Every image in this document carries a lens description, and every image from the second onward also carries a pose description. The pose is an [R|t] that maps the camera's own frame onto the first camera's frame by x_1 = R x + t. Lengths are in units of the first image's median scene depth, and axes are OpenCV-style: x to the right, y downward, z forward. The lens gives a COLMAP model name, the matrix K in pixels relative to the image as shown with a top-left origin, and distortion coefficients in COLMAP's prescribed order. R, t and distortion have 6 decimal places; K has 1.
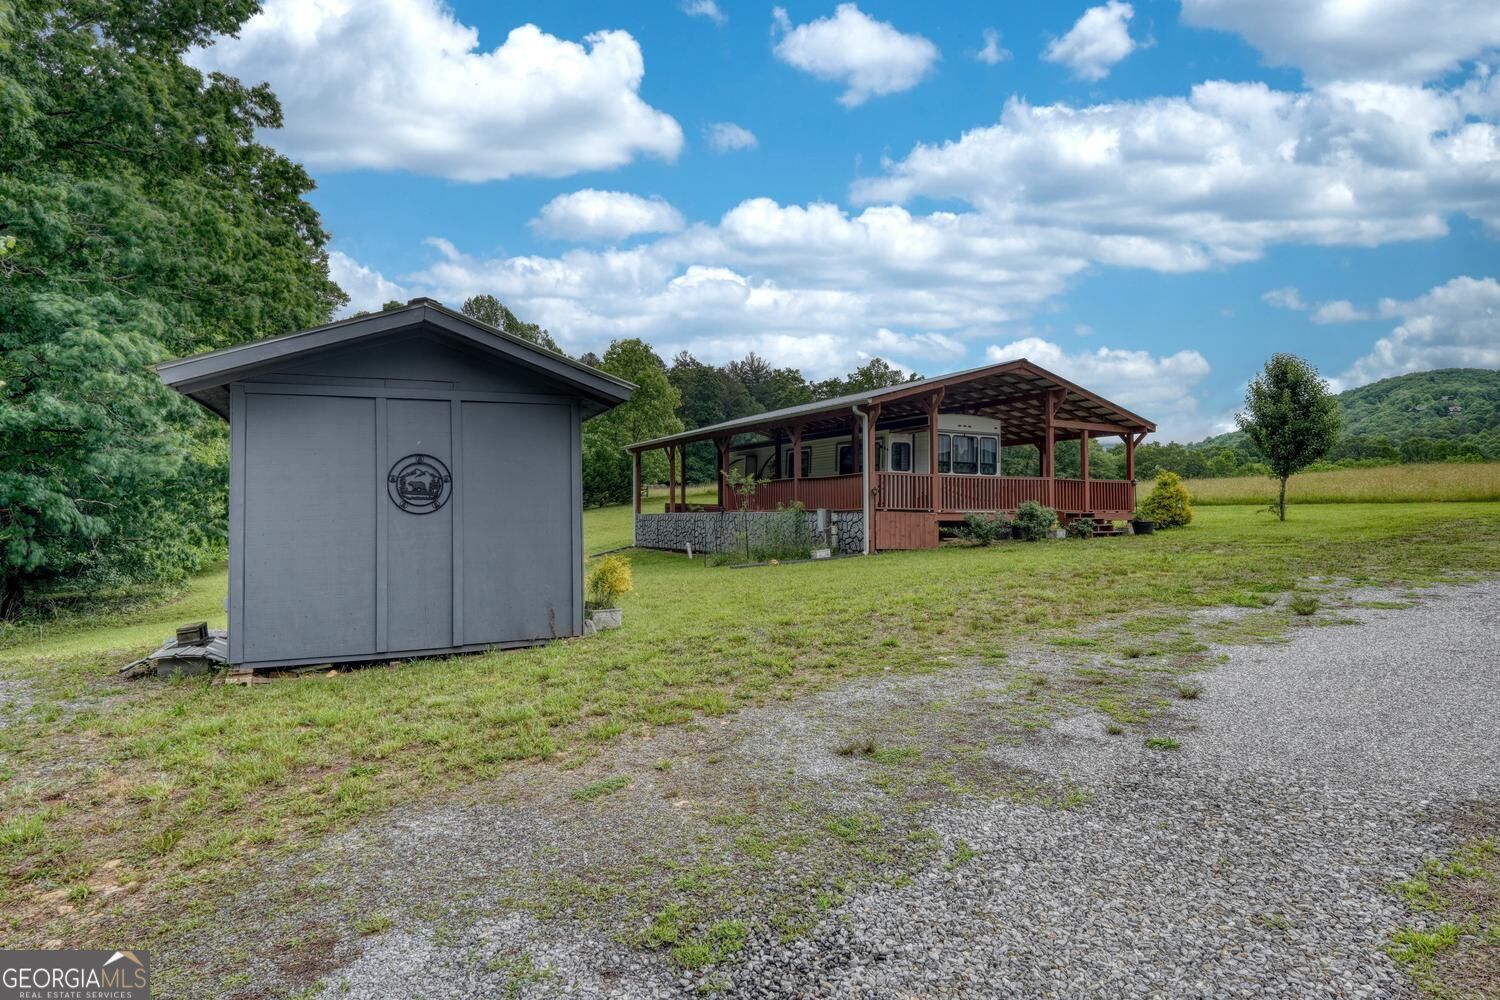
lens RADIAL K [[863.7, 0, 750.0], [0, 863.7, 500.0], [0, 0, 1]] dist [0.036160, -0.000654]
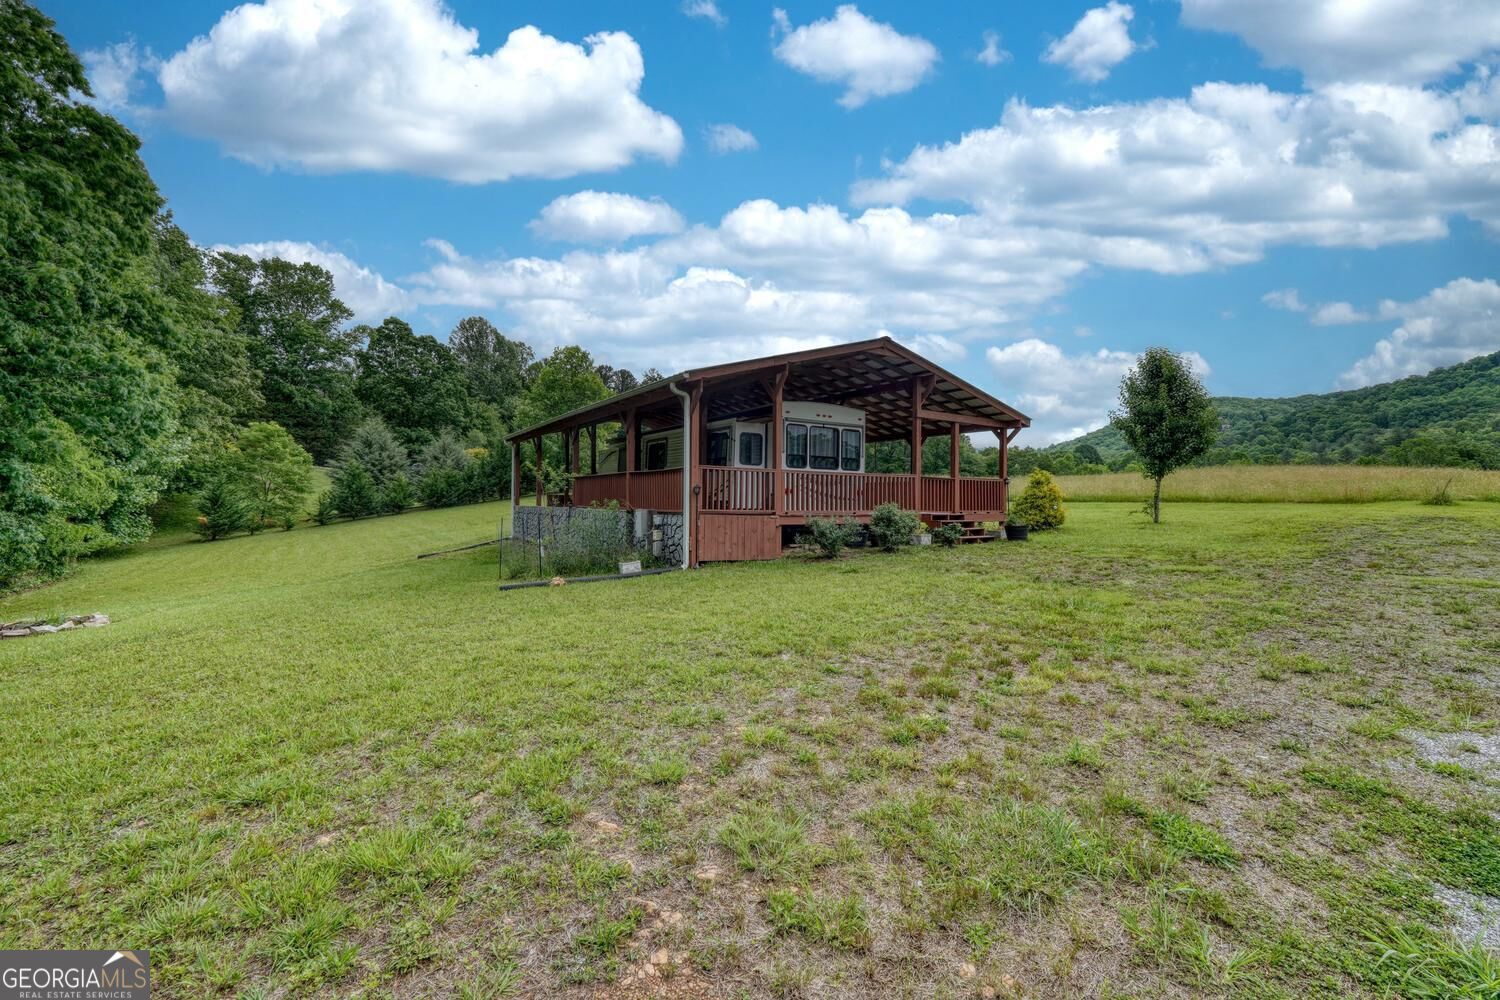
lens RADIAL K [[661.0, 0, 747.0], [0, 661.0, 503.0], [0, 0, 1]] dist [0.021734, 0.000206]
pose [[0.998493, 0.009301, 0.054093, 0.130140], [-0.010583, 0.999669, 0.023452, -0.010601], [-0.053857, -0.023989, 0.998260, 0.316011]]
